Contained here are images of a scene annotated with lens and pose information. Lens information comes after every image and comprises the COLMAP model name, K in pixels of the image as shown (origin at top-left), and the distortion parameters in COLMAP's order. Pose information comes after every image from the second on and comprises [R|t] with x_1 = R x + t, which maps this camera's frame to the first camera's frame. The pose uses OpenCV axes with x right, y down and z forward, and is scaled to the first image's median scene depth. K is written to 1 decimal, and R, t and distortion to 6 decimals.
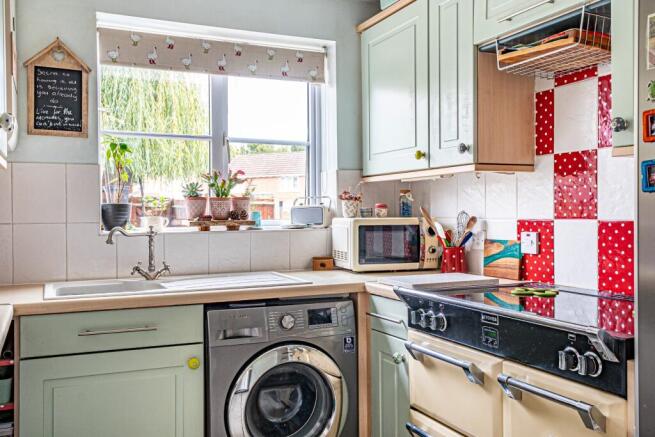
lens RADIAL K [[620.5, 0, 326.4], [0, 620.5, 215.4], [0, 0, 1]] dist [0.052308, 0.000000]
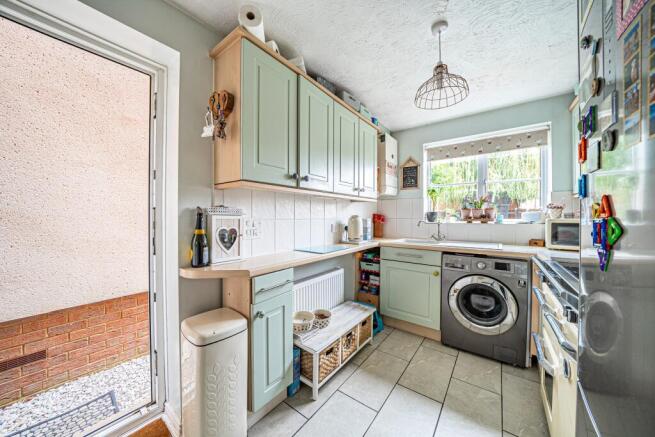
lens RADIAL K [[230.7, 0, 326.4], [0, 230.7, 217.5], [0, 0, 1]] dist [-0.001004, -0.000049]
pose [[0.484559, 0.012033, -0.874676, 0.315046], [-0.009783, 0.999917, 0.008336, 0.002114], [0.874704, 0.004518, 0.484637, 0.112467]]
